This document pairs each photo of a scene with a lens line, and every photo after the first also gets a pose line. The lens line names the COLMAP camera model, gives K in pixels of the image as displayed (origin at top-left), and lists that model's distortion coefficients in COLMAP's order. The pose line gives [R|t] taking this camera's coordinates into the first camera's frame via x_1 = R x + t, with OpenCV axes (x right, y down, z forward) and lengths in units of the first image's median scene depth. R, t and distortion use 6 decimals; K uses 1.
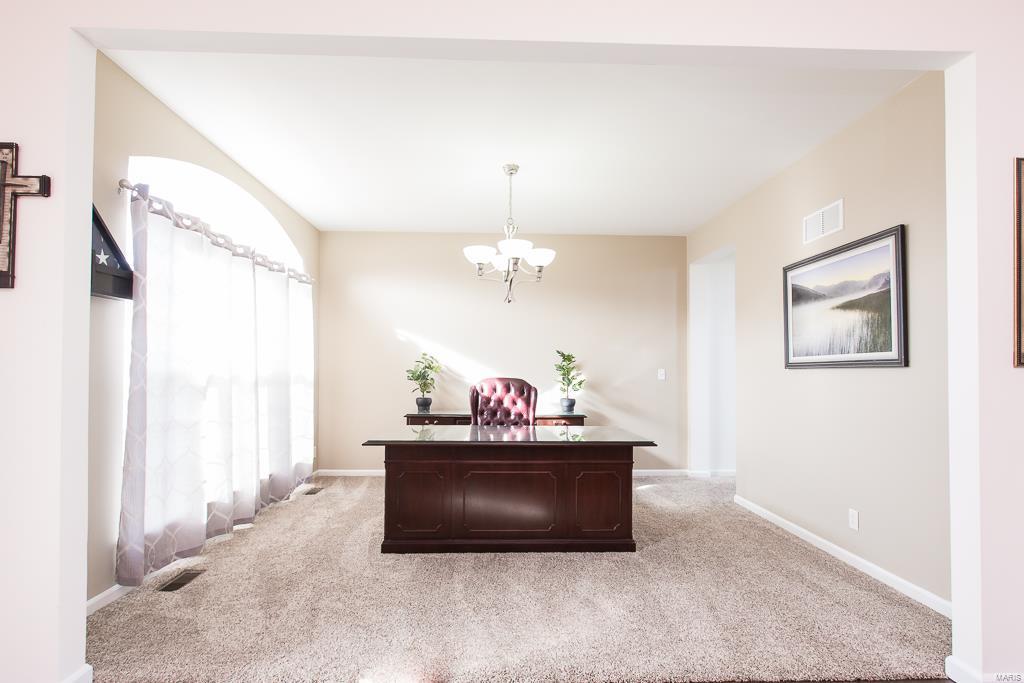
lens RADIAL K [[487.4, 0, 500.0], [0, 487.4, 363.8], [0, 0, 1]] dist [-0.003077, 0.000858]
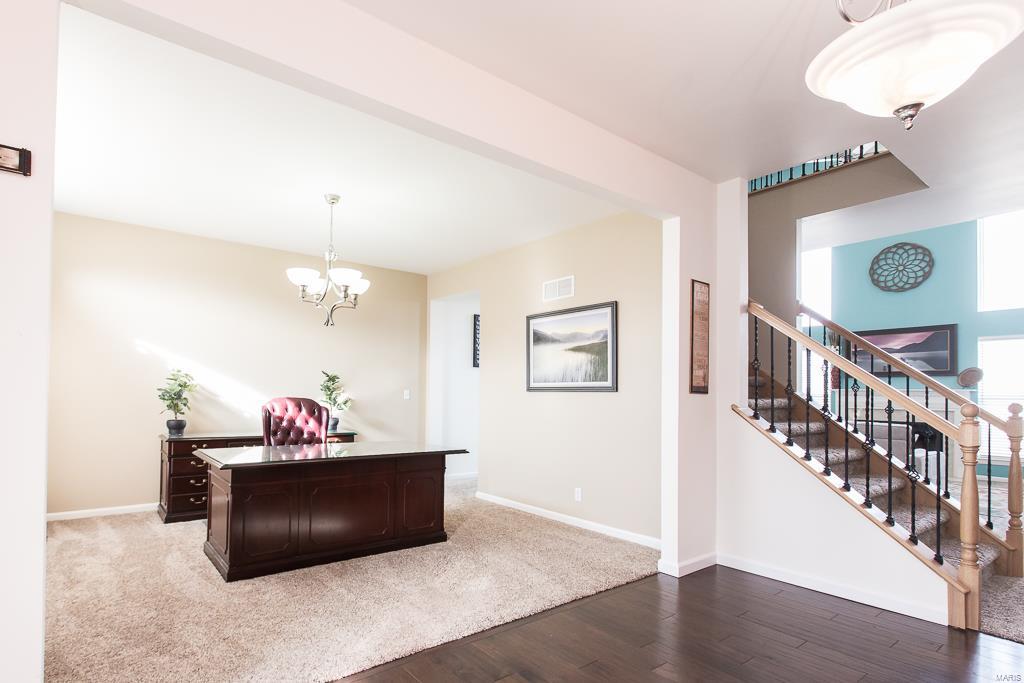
lens RADIAL K [[459.4, 0, 495.0], [0, 459.4, 386.7], [0, 0, 1]] dist [0.000587, -0.001224]
pose [[0.838660, 0.015772, 0.544428, -0.222197], [-0.019050, 0.999818, 0.000381, -0.002087], [-0.544323, -0.010691, 0.838808, -0.022986]]
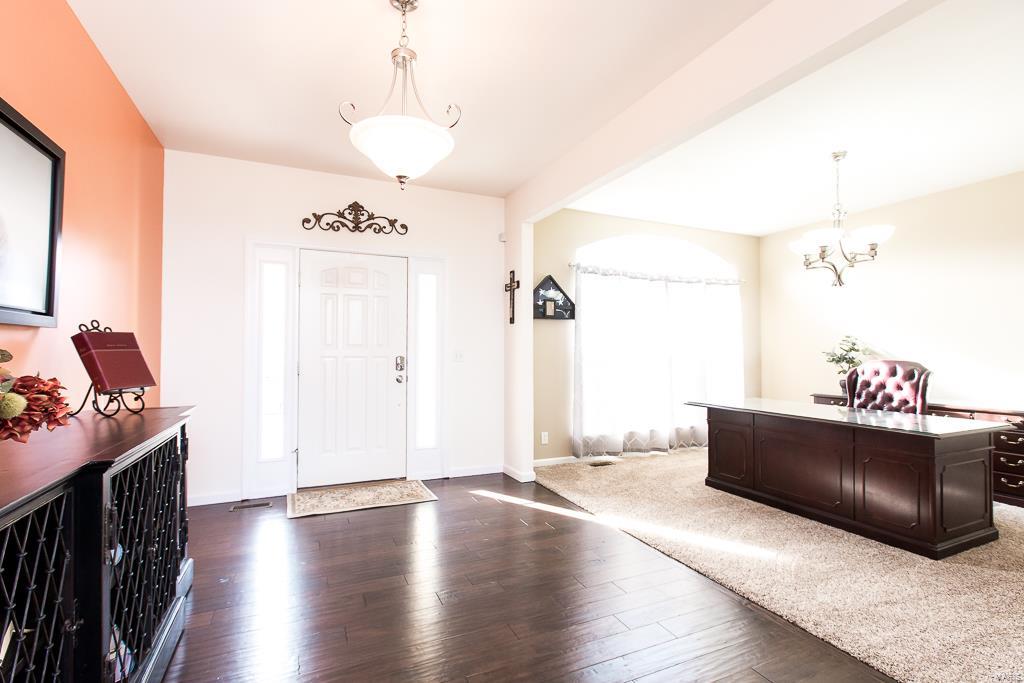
lens RADIAL K [[459.4, 0, 510.5], [0, 459.4, 343.9], [0, 0, 1]] dist [0.000587, -0.001224]
pose [[0.395697, -0.021250, -0.918135, 0.724199], [0.015794, 0.999742, -0.016332, -0.000399], [0.918245, -0.008039, 0.395931, -0.023065]]
